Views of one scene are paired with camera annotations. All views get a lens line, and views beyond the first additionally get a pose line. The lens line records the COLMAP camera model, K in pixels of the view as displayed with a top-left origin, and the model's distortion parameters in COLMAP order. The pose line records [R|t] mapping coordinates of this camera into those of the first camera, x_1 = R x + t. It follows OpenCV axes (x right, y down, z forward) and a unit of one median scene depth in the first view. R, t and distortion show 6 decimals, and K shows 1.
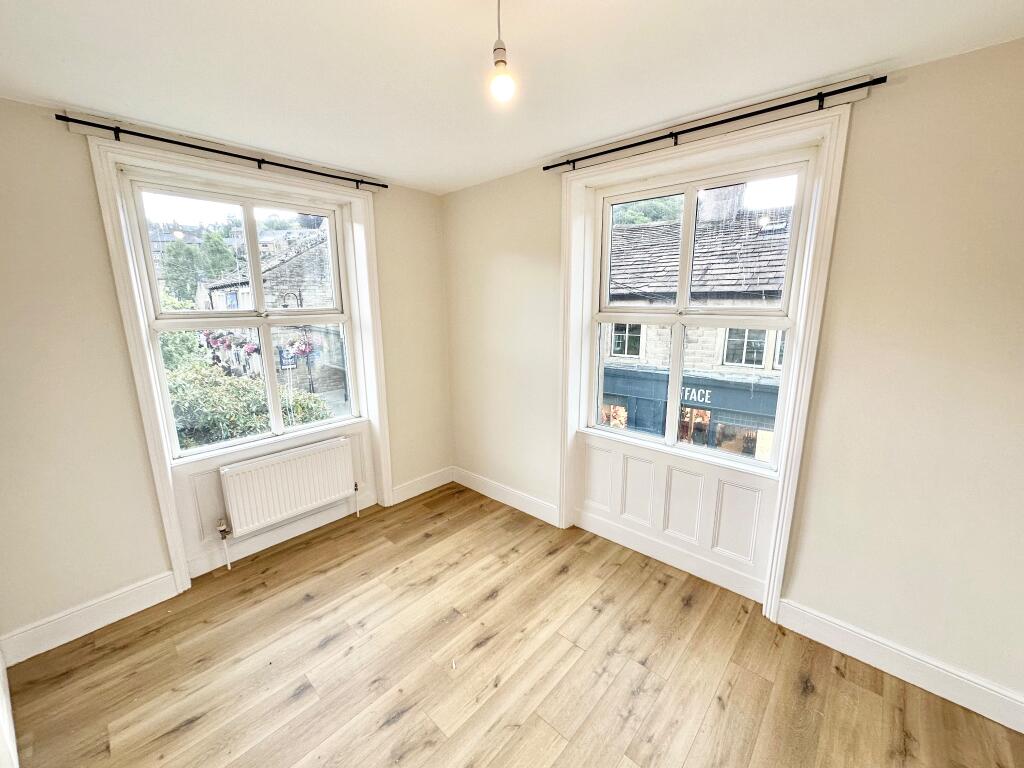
lens RADIAL K [[411.7, 0, 512.7], [0, 411.7, 384.7], [0, 0, 1]] dist [0.002645, 0.000498]
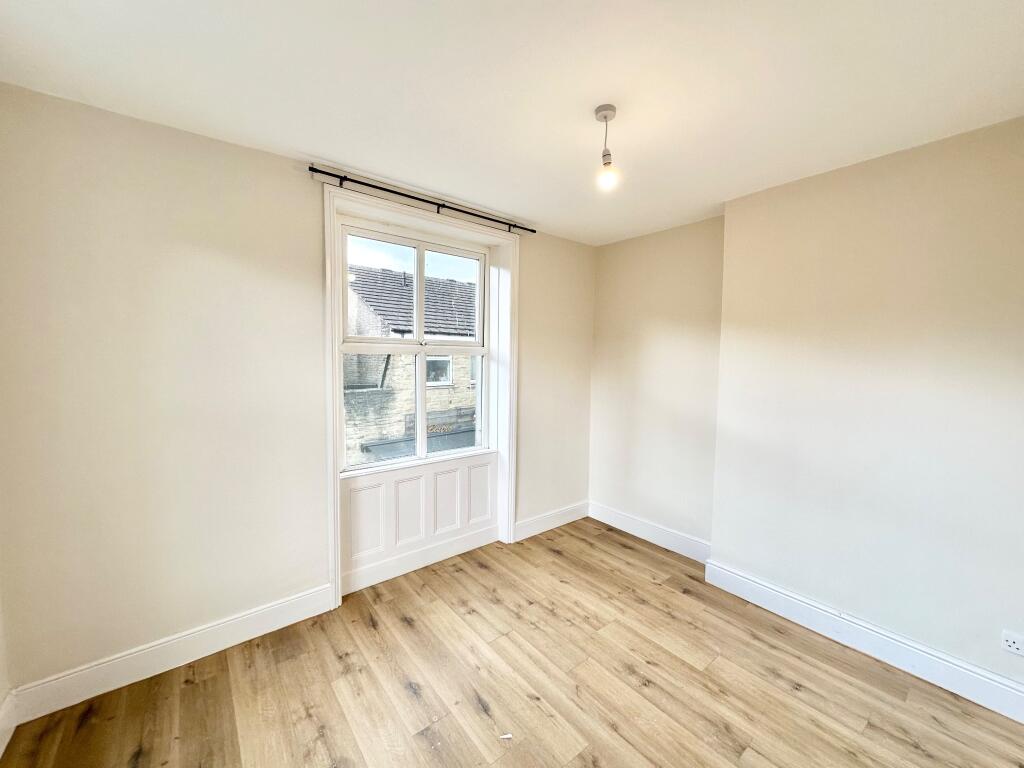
lens RADIAL K [[411.7, 0, 517.8], [0, 411.7, 382.8], [0, 0, 1]] dist [0.002645, 0.000498]
pose [[0.137799, -0.053328, 0.989024, -0.800731], [0.193361, 0.980785, 0.025944, -0.041570], [-0.971403, 0.187664, 0.145463, 0.615020]]
